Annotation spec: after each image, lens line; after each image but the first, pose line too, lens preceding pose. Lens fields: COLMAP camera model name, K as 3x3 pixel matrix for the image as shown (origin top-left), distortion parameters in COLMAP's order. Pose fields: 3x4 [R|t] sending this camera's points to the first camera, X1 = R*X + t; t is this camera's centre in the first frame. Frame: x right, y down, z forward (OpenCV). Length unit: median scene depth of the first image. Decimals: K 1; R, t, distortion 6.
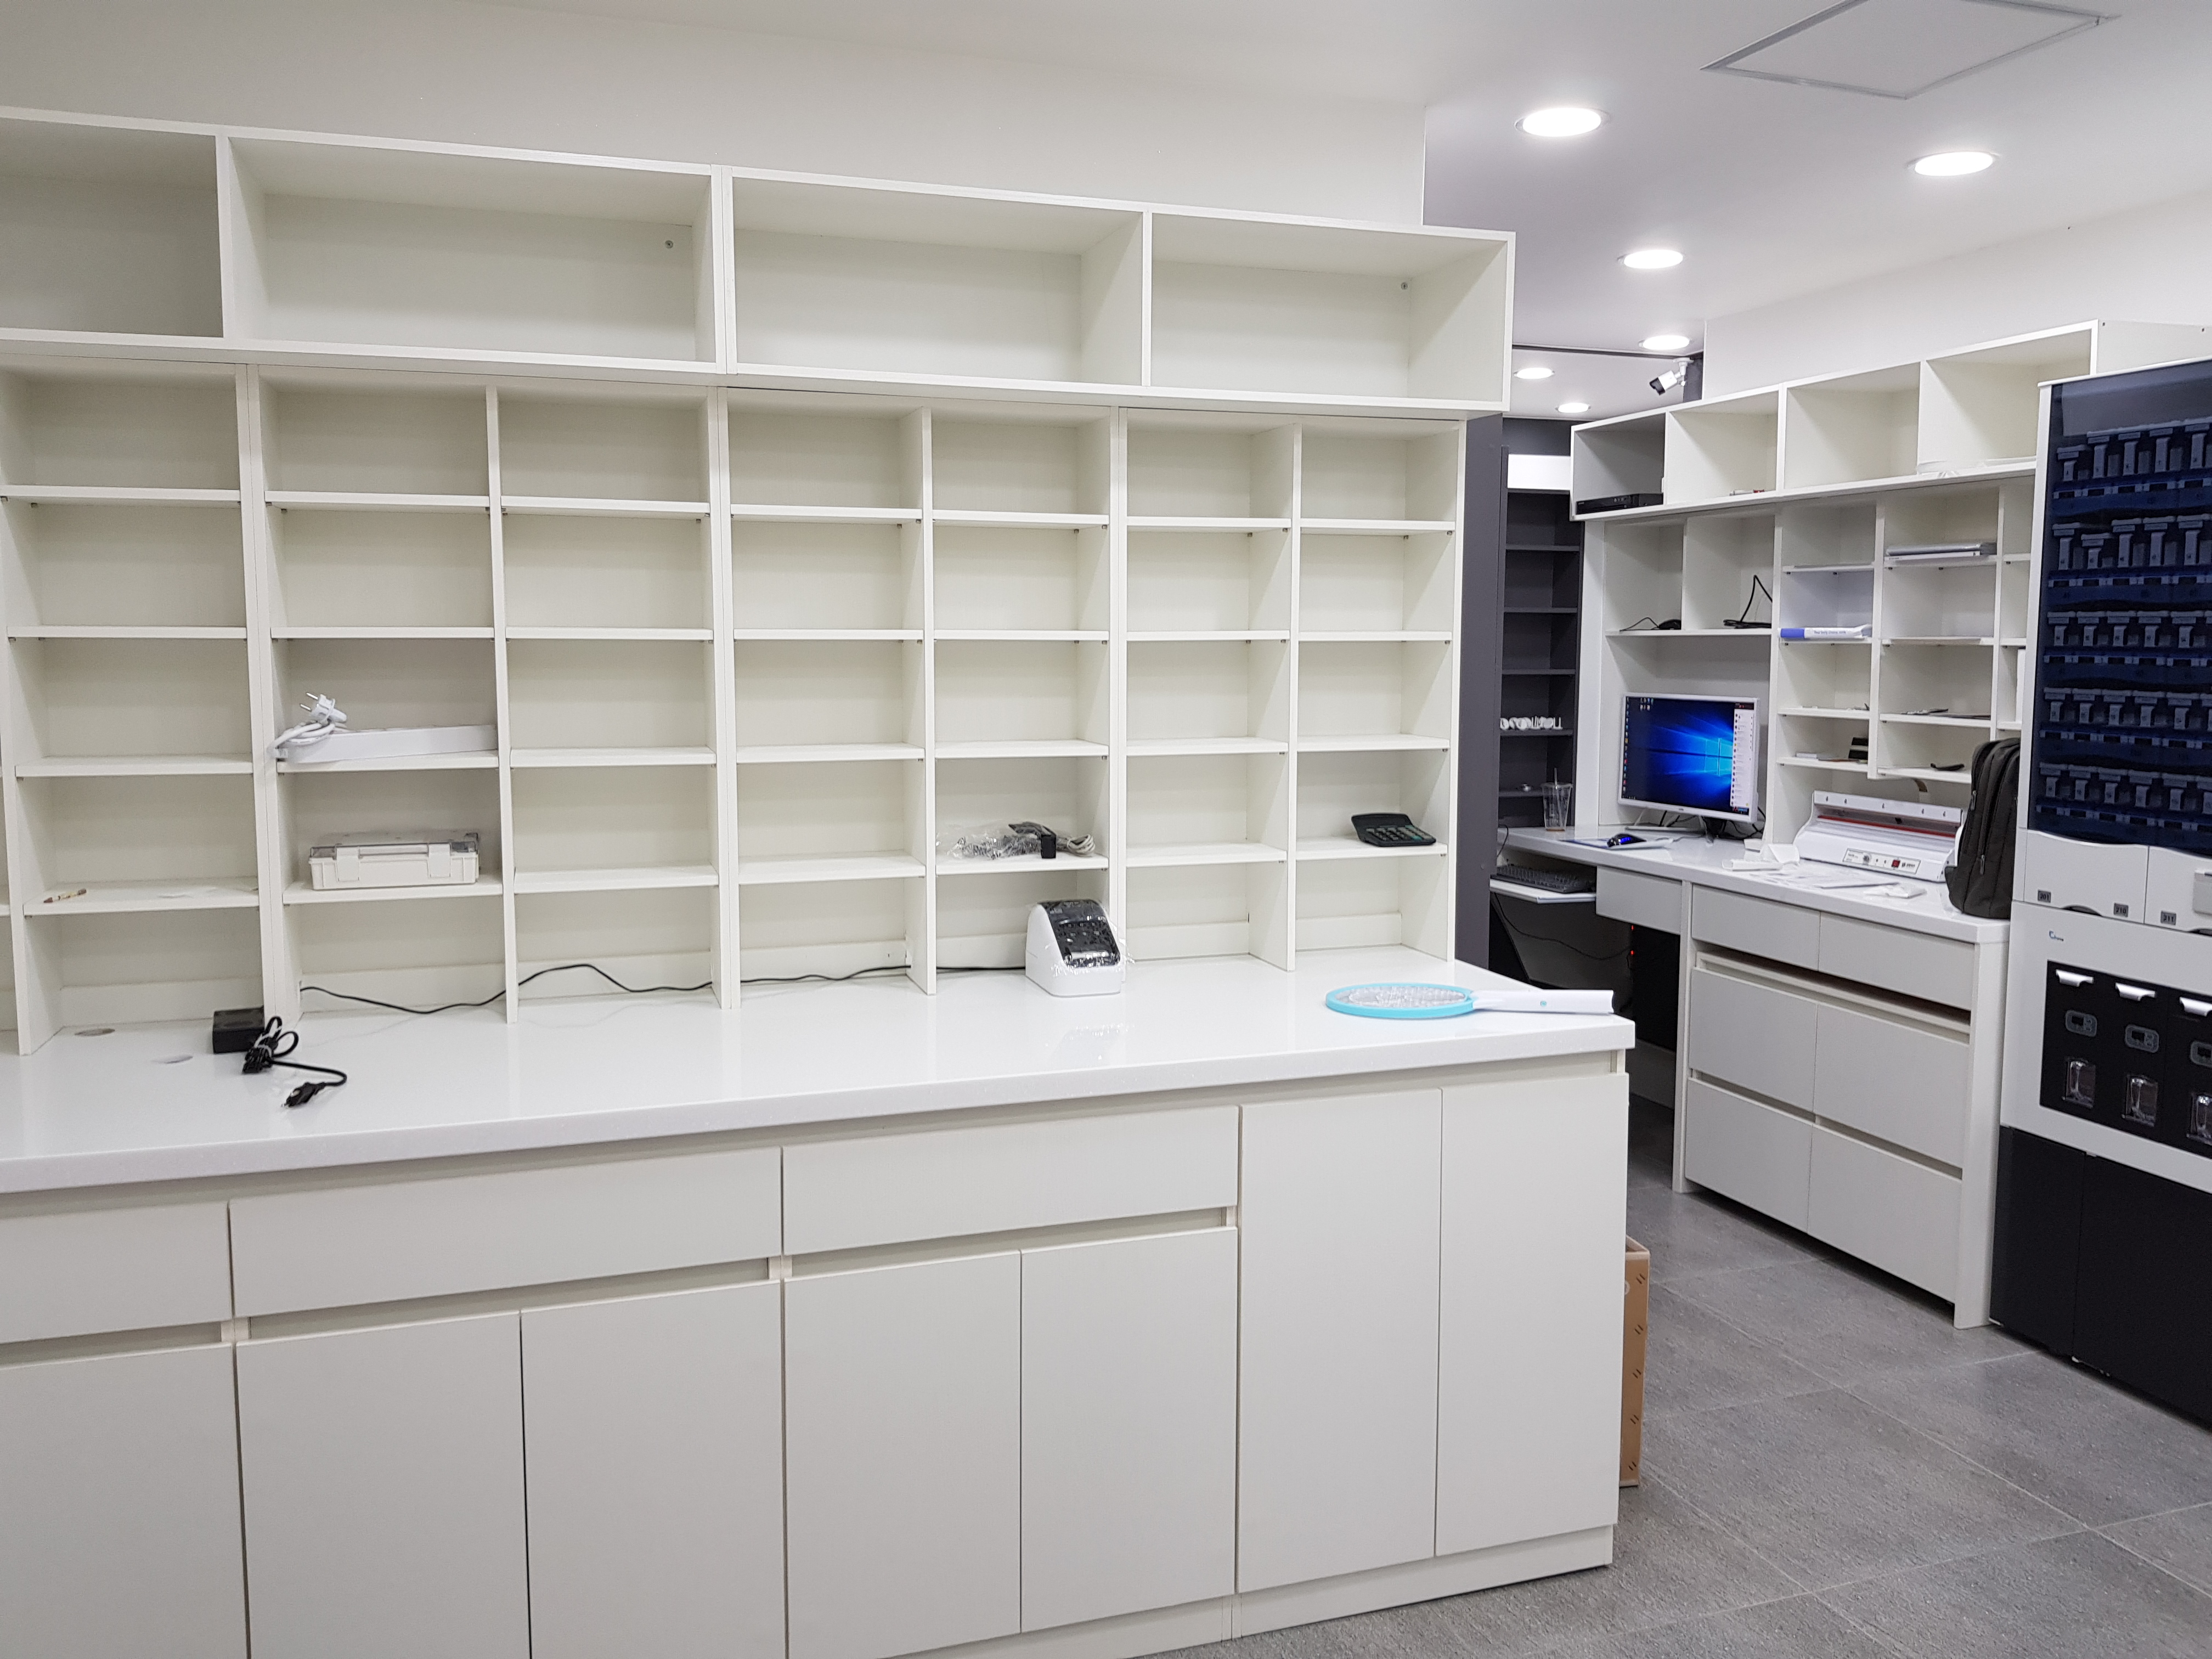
lens RADIAL K [[1664.4, 0, 1140.9], [0, 1664.4, 845.1], [0, 0, 1]] dist [0.008576, -0.054266]
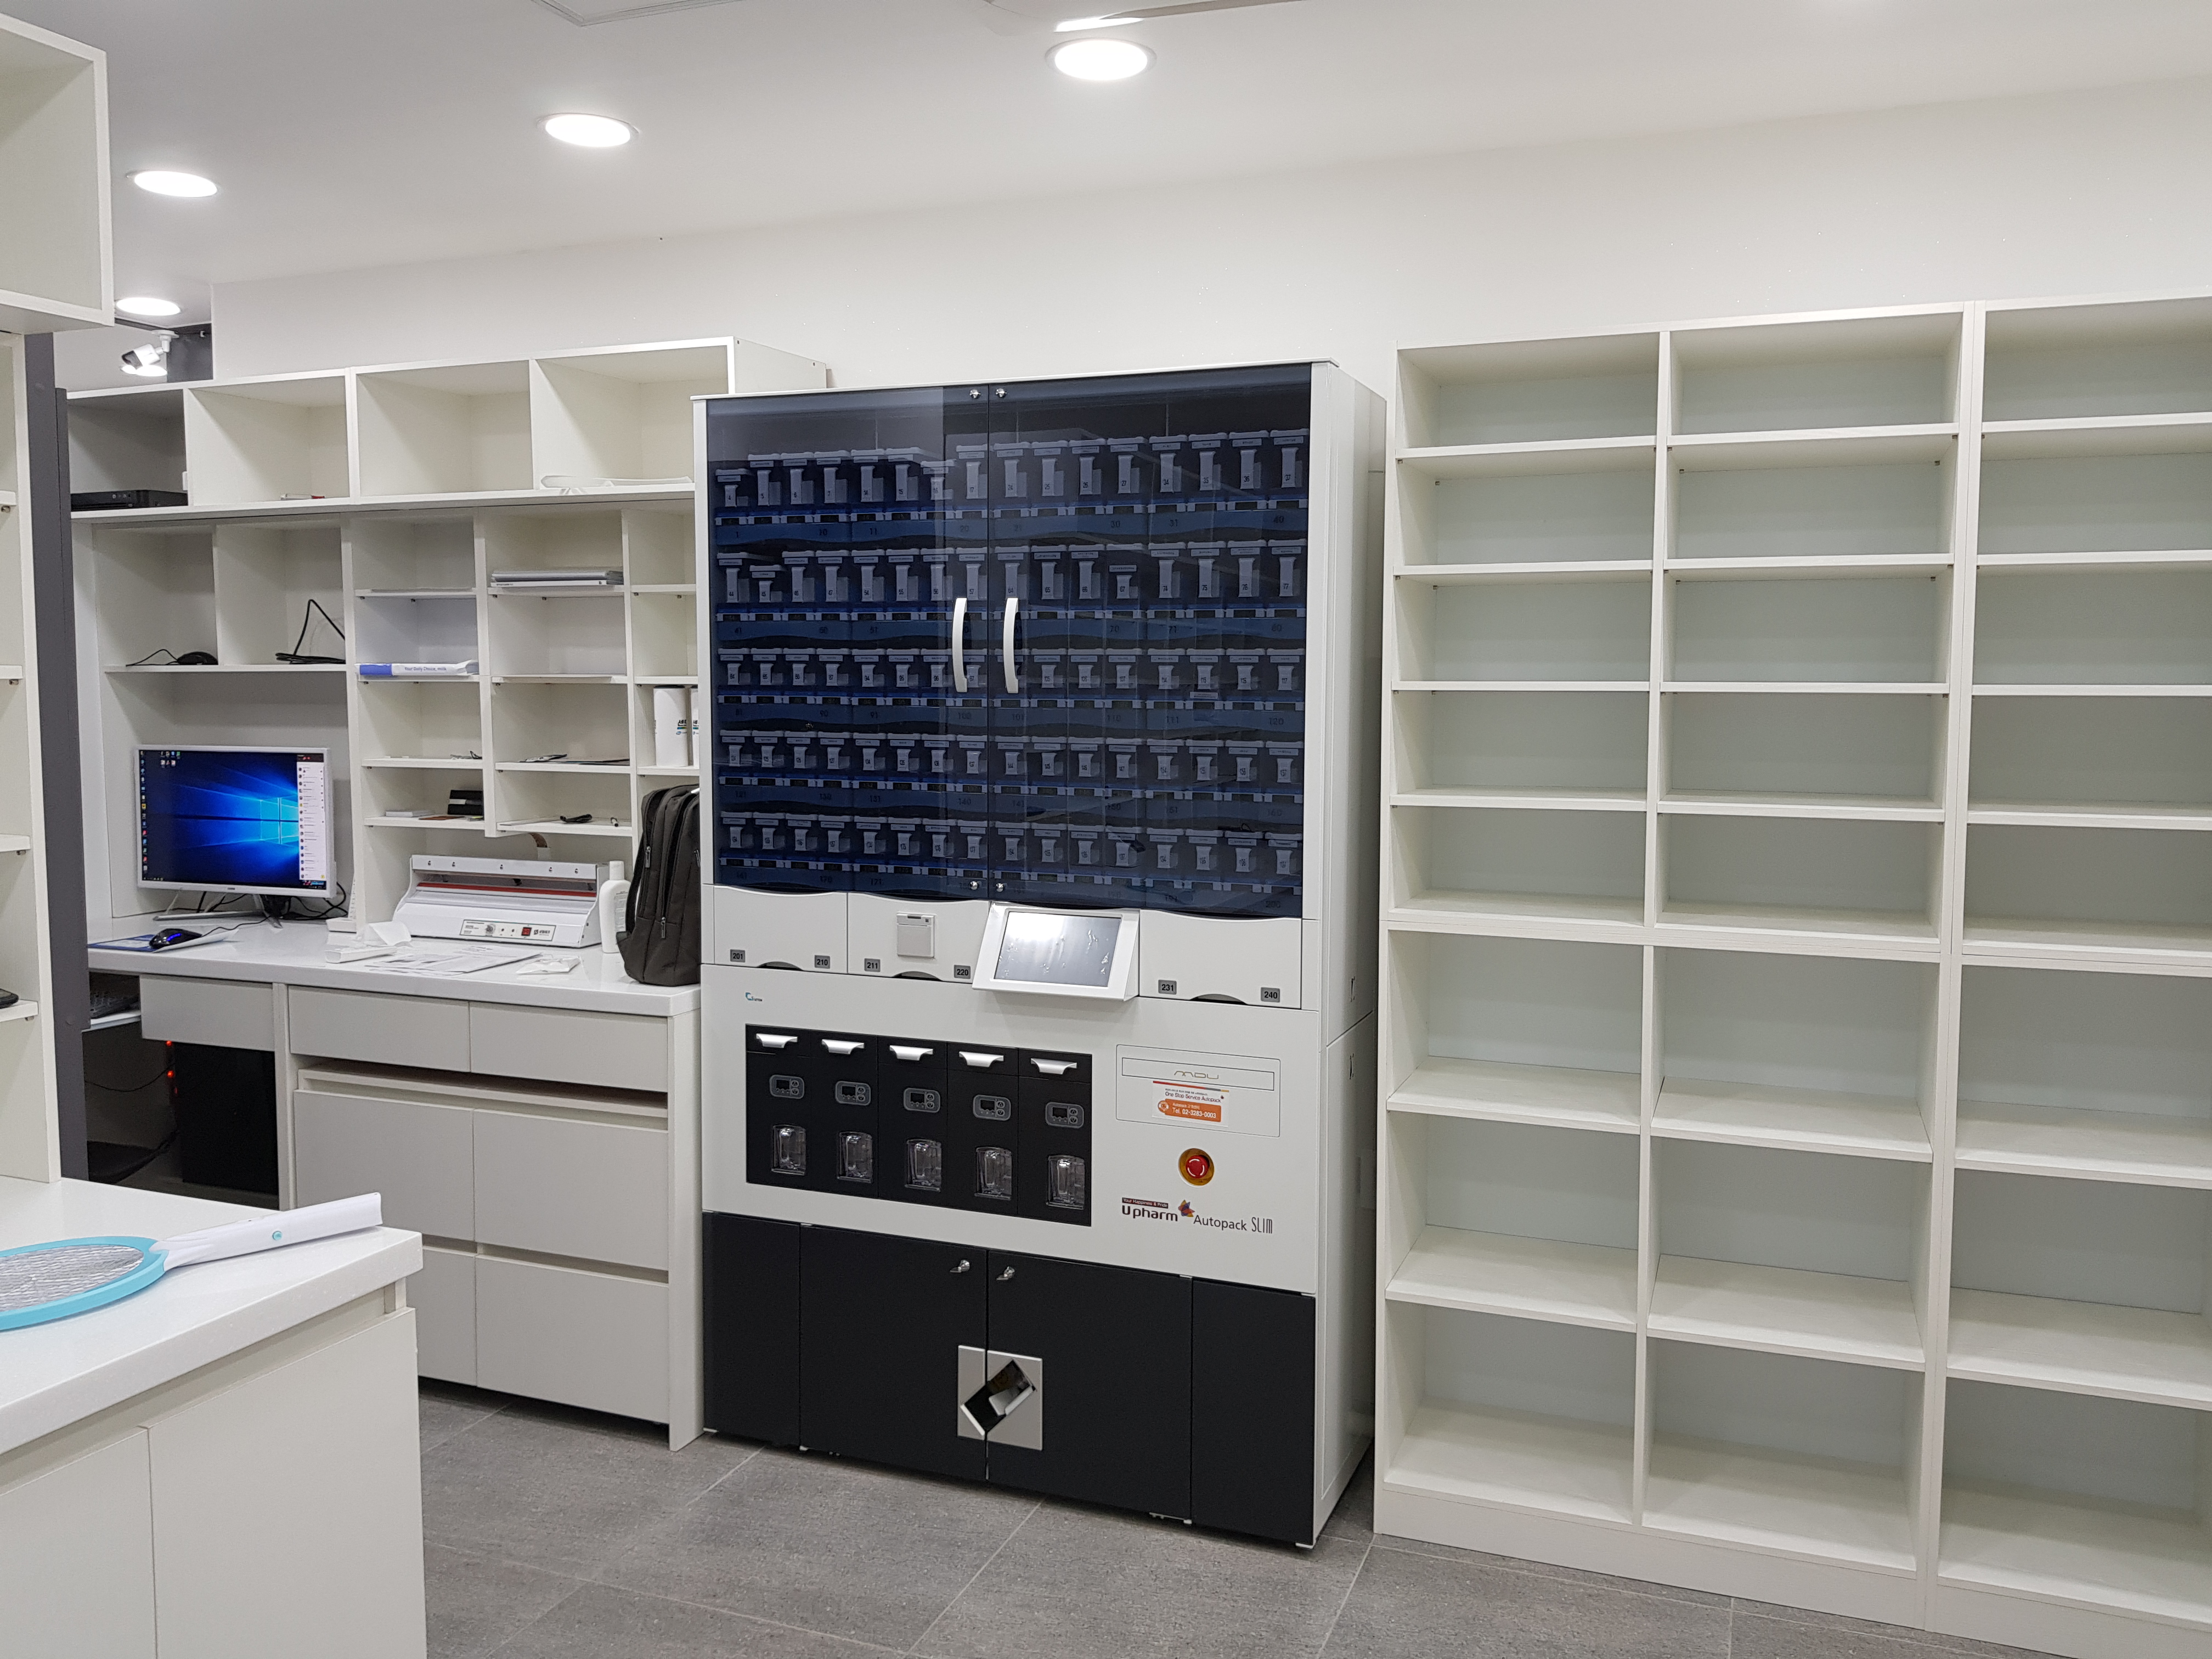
lens RADIAL K [[1705.9, 0, 1105.6], [0, 1705.9, 811.5], [0, 0, 1]] dist [0.091053, -0.178802]
pose [[0.656559, -0.059415, 0.751931, -0.027785], [0.092375, 0.995722, -0.001980, -0.024795], [-0.748596, 0.070760, 0.659239, 0.190760]]
